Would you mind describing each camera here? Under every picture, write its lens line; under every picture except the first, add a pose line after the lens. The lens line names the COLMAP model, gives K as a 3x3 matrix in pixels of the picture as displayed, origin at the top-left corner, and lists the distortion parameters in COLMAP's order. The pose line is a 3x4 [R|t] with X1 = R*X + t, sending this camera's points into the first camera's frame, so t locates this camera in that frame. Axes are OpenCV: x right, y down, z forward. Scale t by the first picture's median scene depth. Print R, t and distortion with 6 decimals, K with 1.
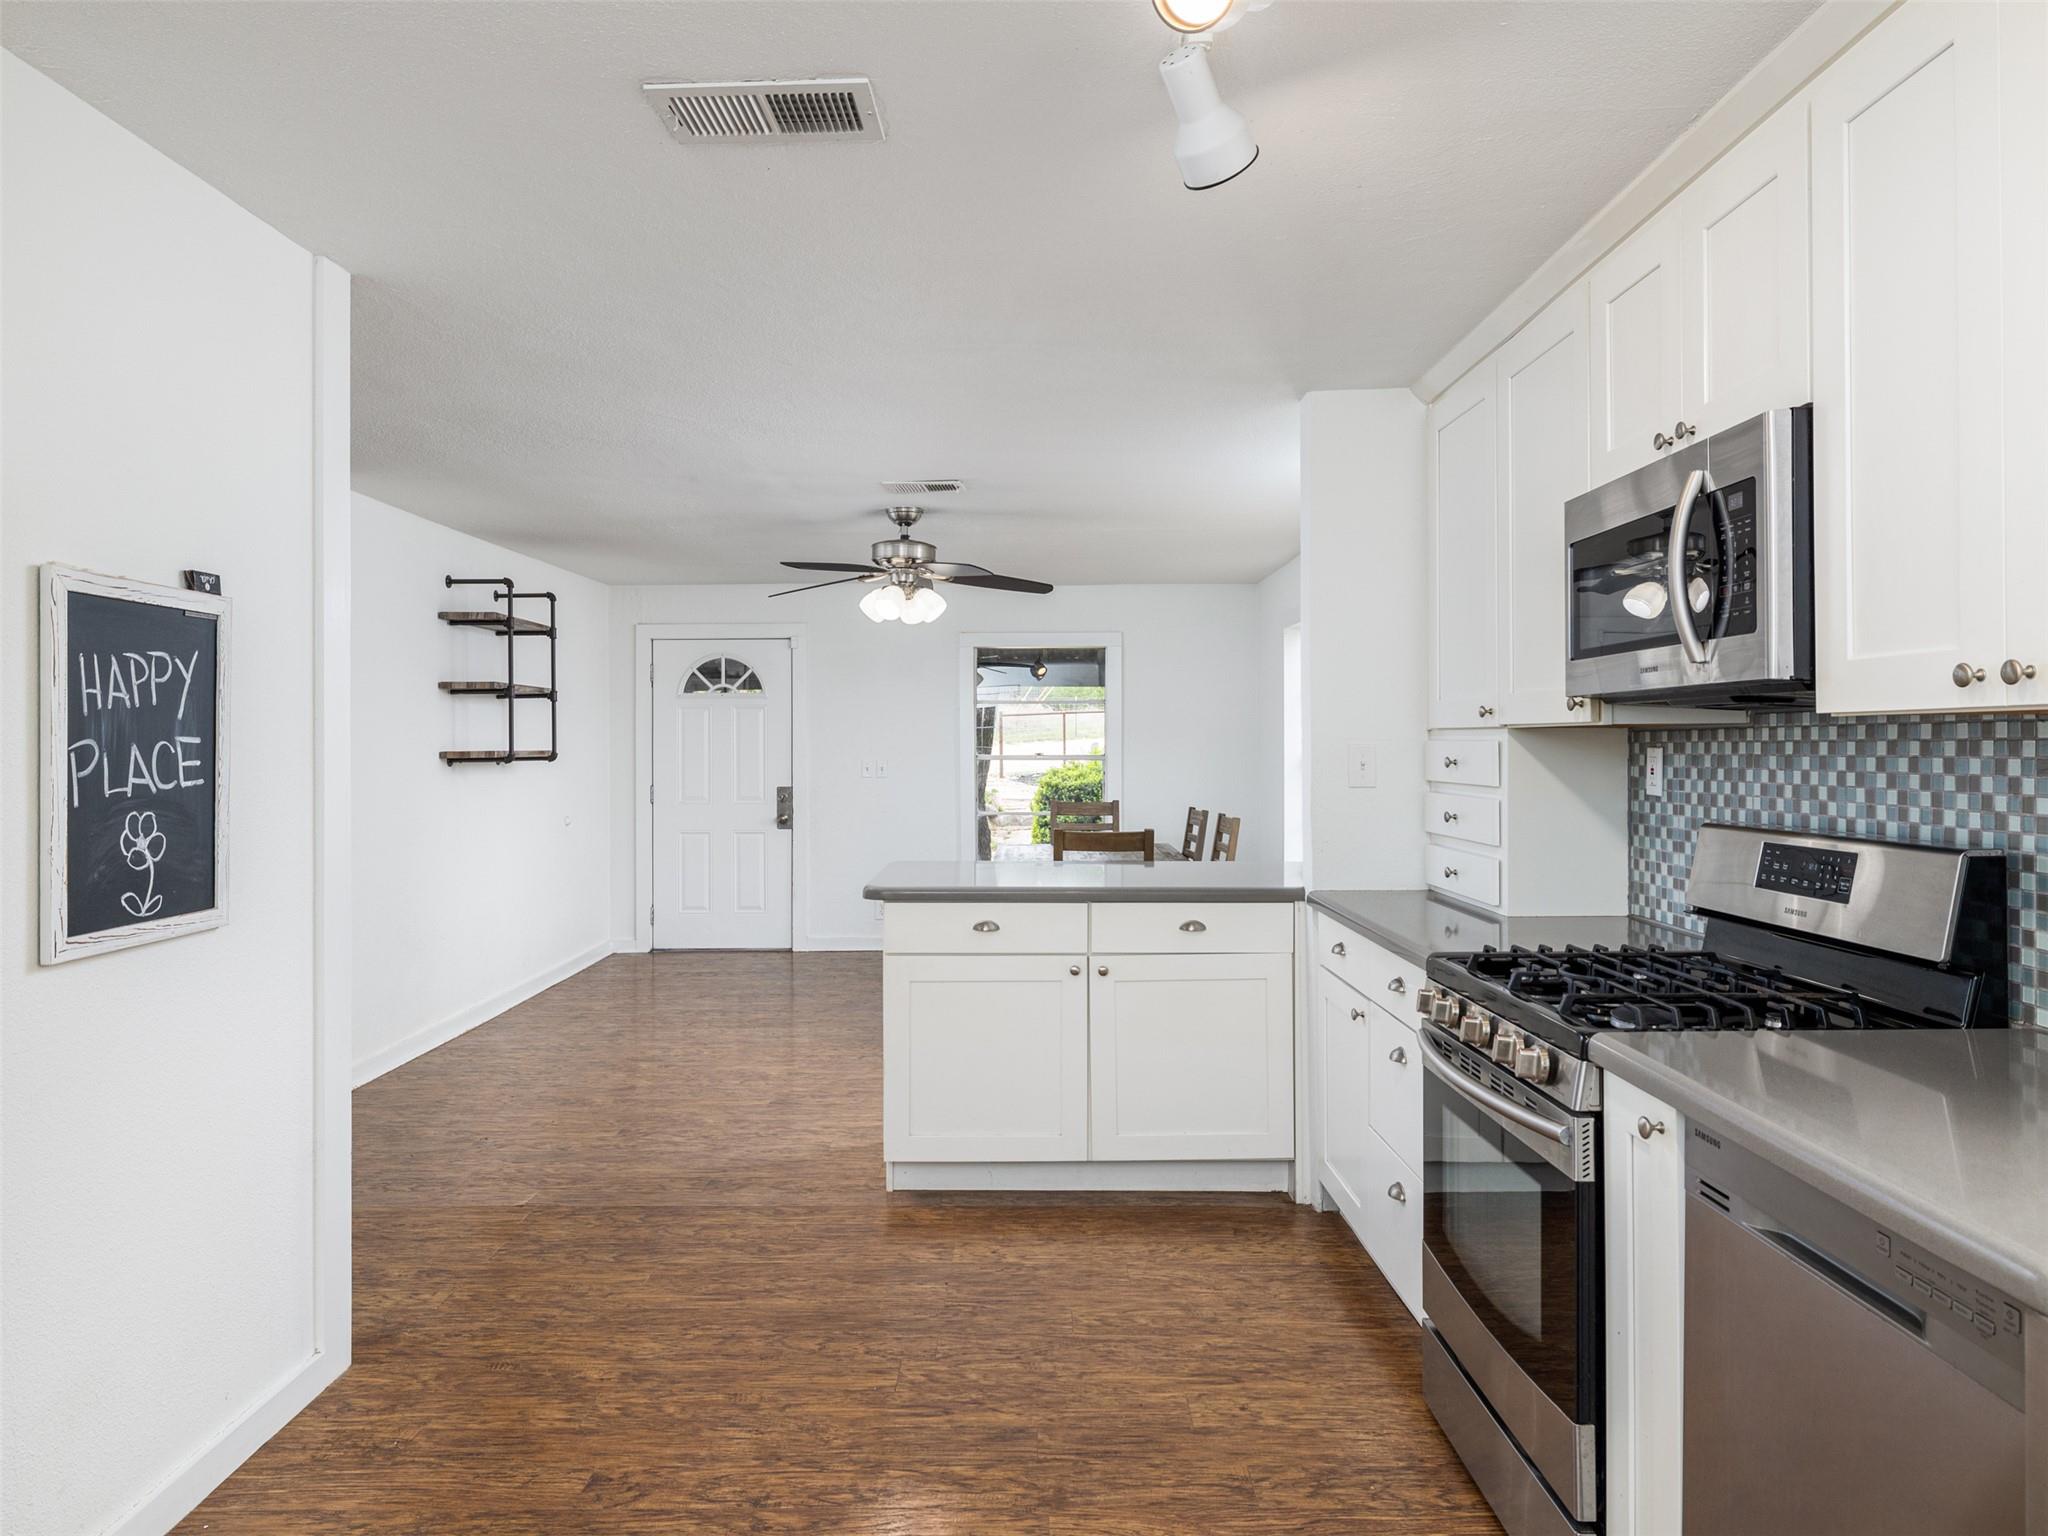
lens RADIAL K [[1309.8, 0, 1024.0], [0, 1309.8, 768.0], [0, 0, 1]] dist [0.001437, 0.000407]
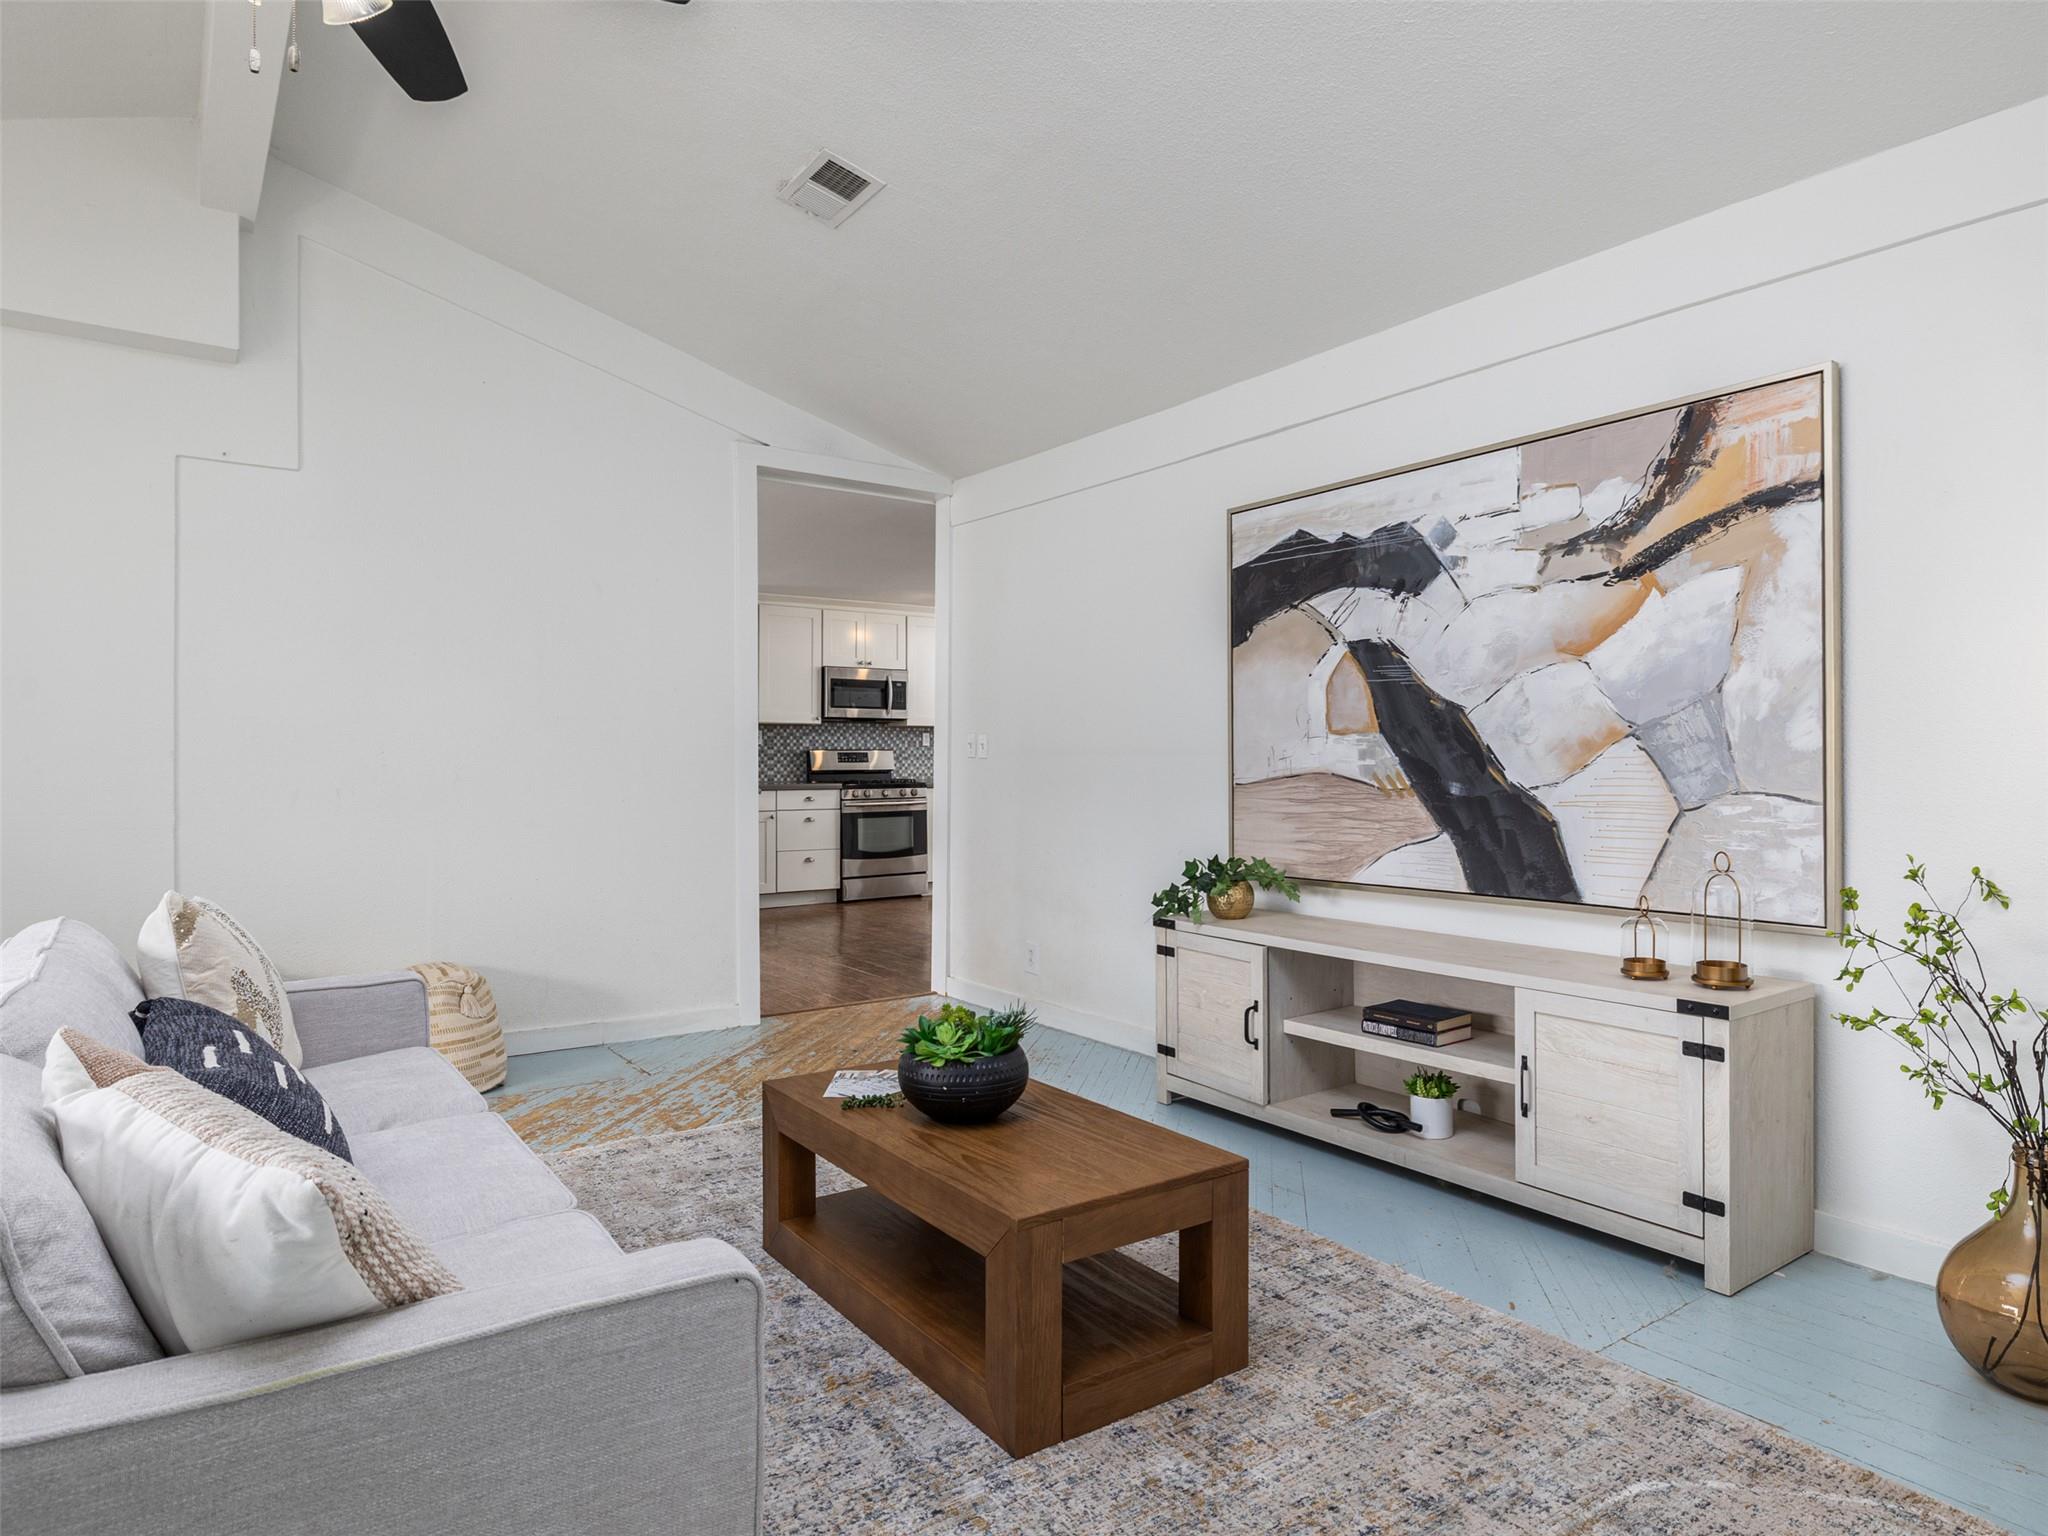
lens RADIAL K [[1211.0, 0, 1024.0], [0, 1211.0, 768.0], [0, 0, 1]] dist [-0.000011, -0.000008]
pose [[-0.576691, 0.003186, 0.816956, -3.313534], [0.020638, 0.999730, 0.010670, 0.082038], [-0.816702, 0.023013, -0.576601, 3.013464]]
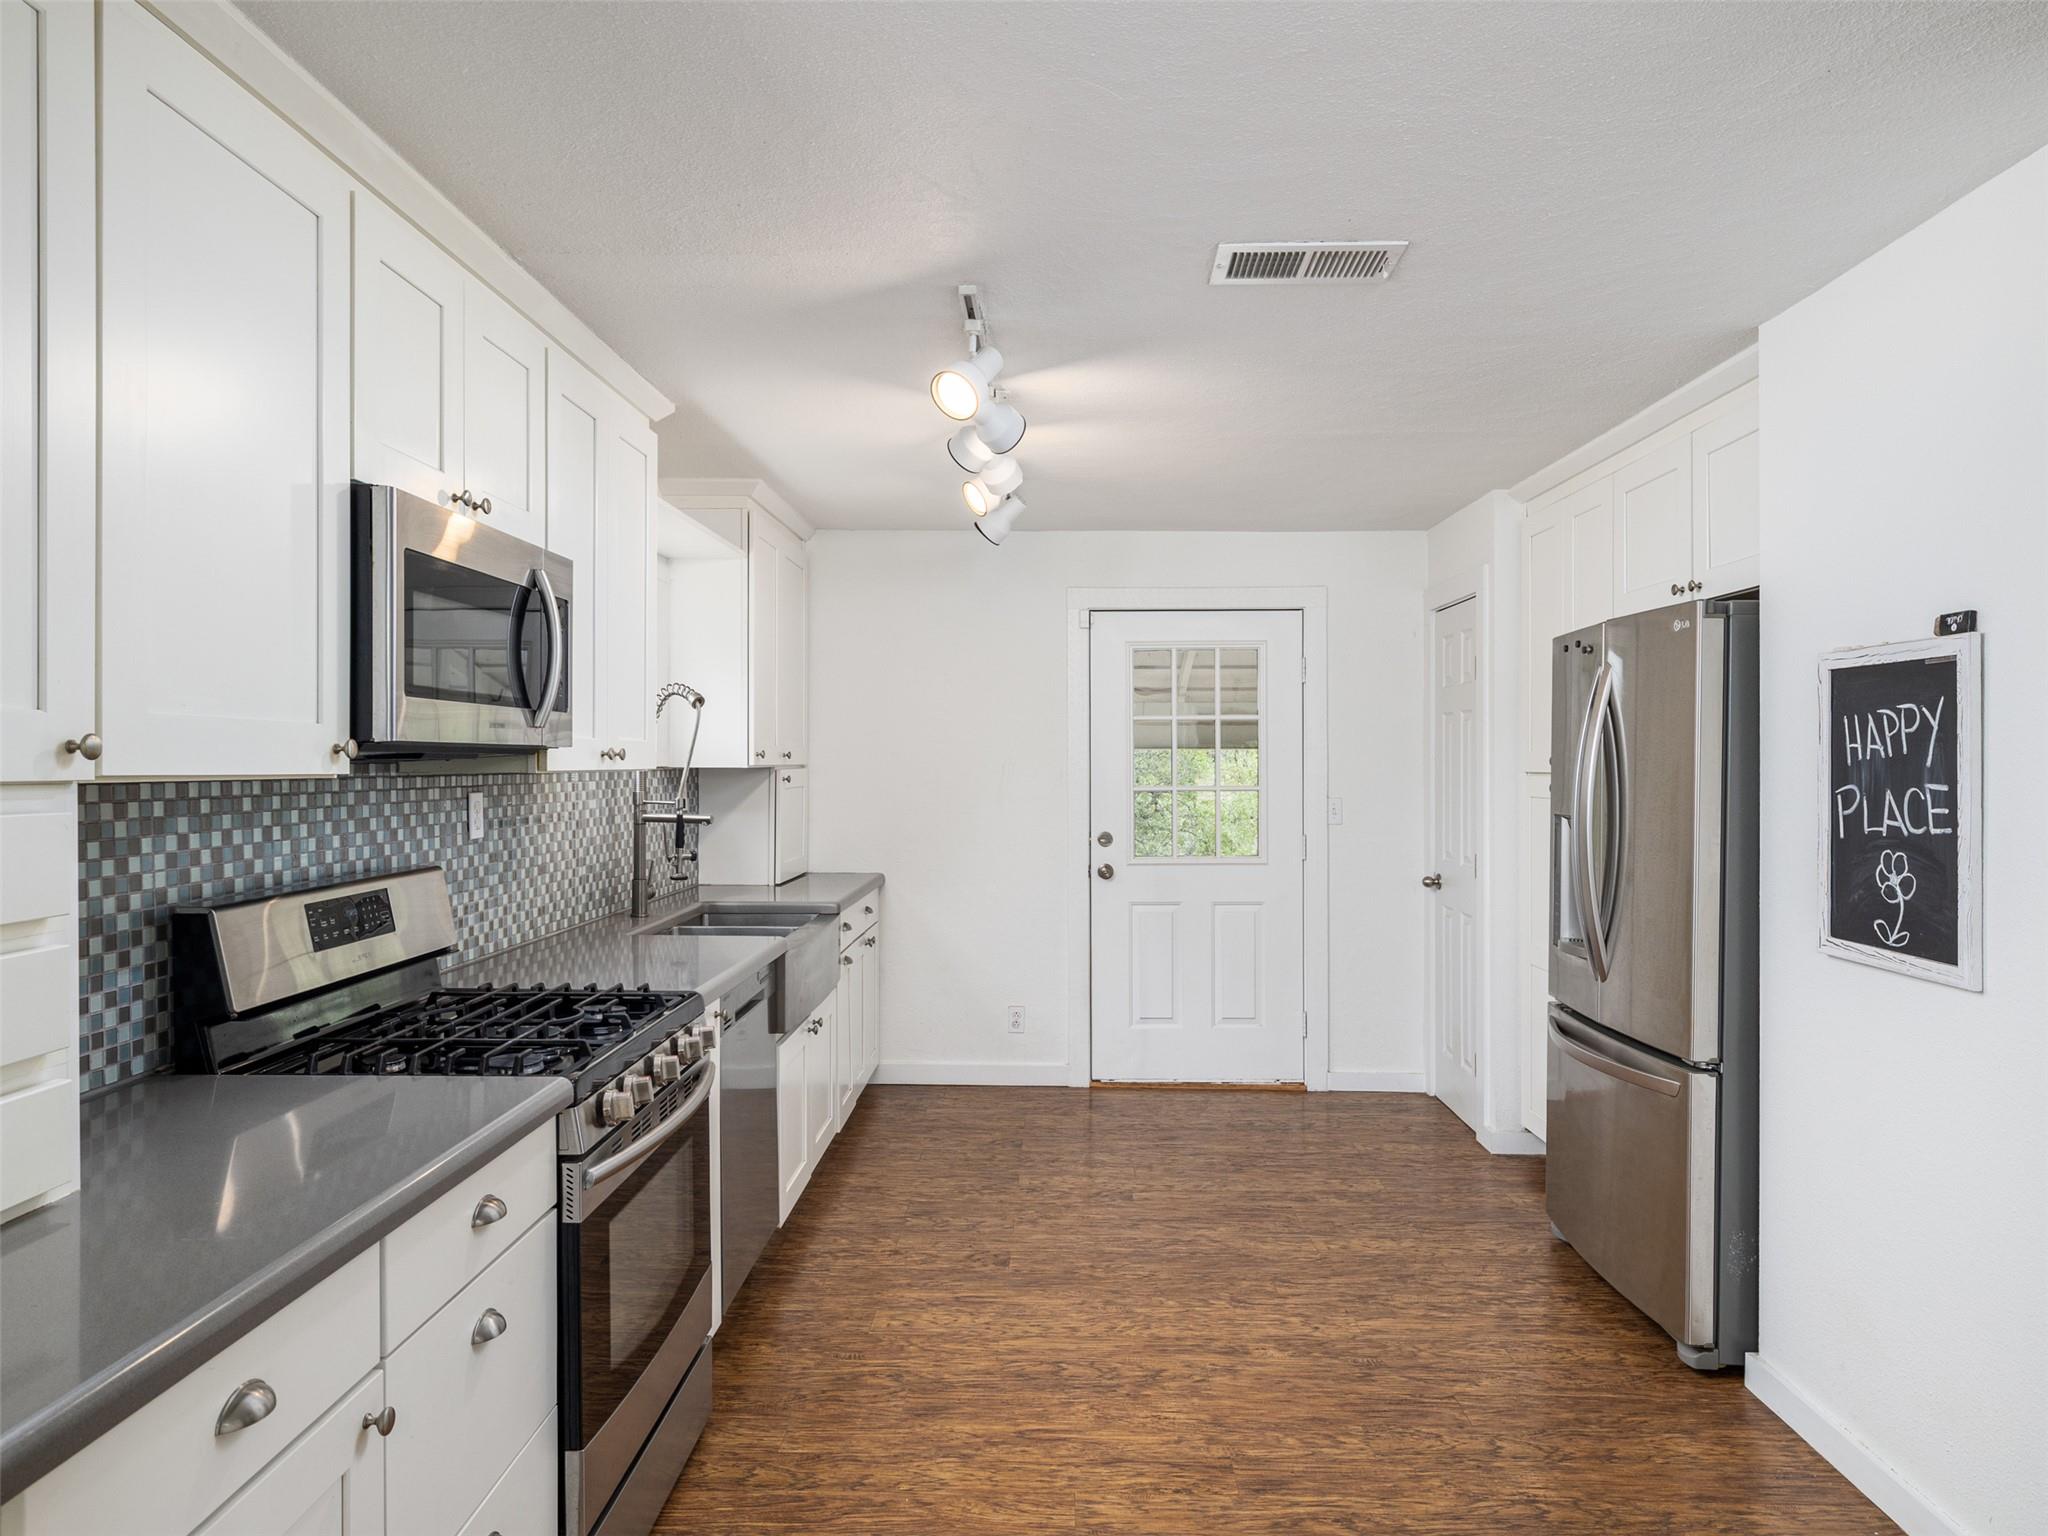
lens RADIAL K [[1309.8, 0, 1024.0], [0, 1309.8, 768.0], [0, 0, 1]] dist [0.001437, 0.000407]
pose [[-0.999768, 0.004368, 0.021069, 0.035414], [0.004835, 0.999743, 0.022156, -0.062316], [-0.020967, 0.022253, -0.999532, 2.036878]]
